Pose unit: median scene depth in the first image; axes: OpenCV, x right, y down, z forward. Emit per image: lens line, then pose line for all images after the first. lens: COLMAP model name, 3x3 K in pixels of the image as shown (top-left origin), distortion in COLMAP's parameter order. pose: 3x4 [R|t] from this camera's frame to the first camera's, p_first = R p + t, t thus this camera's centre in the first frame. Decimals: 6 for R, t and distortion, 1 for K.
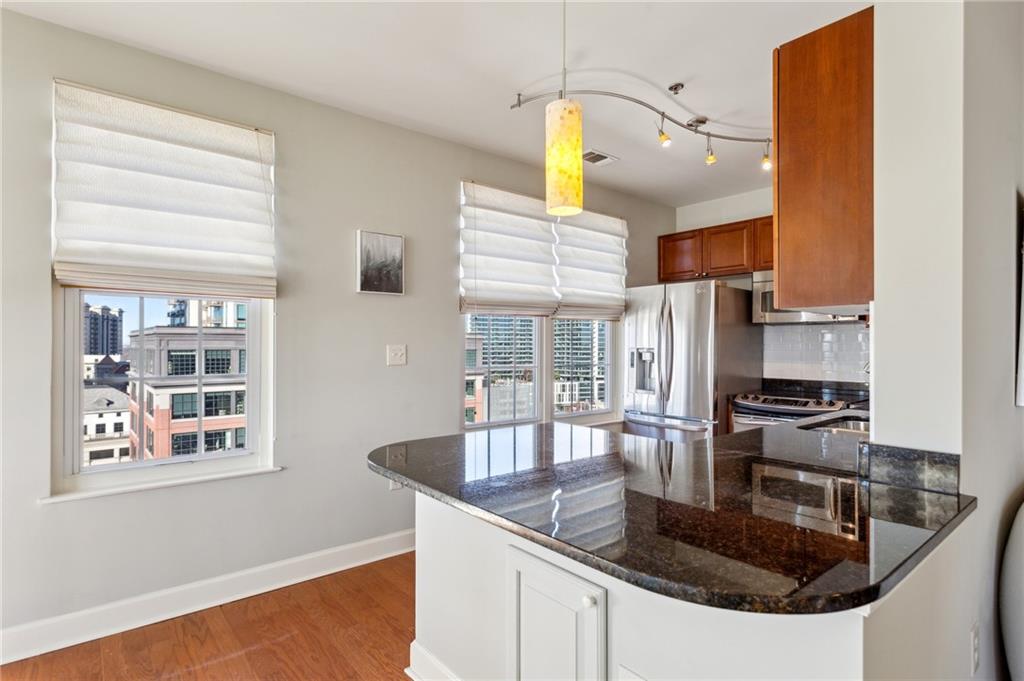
lens RADIAL K [[528.9, 0, 512.0], [0, 528.9, 340.5], [0, 0, 1]] dist [0.001173, 0.000191]
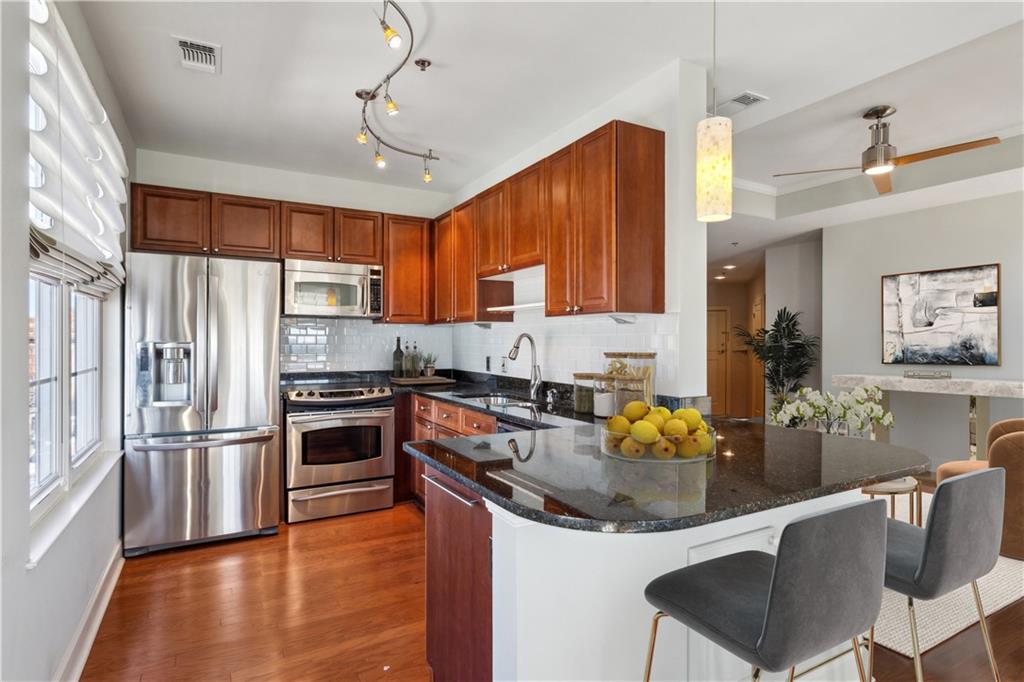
lens RADIAL K [[528.9, 0, 512.0], [0, 528.9, 341.0], [0, 0, 1]] dist [0.001173, 0.000191]
pose [[0.179748, -0.006180, 0.983693, -0.423346], [-0.009734, 0.999920, 0.008060, 0.002546], [-0.983664, -0.011024, 0.179674, 0.485831]]
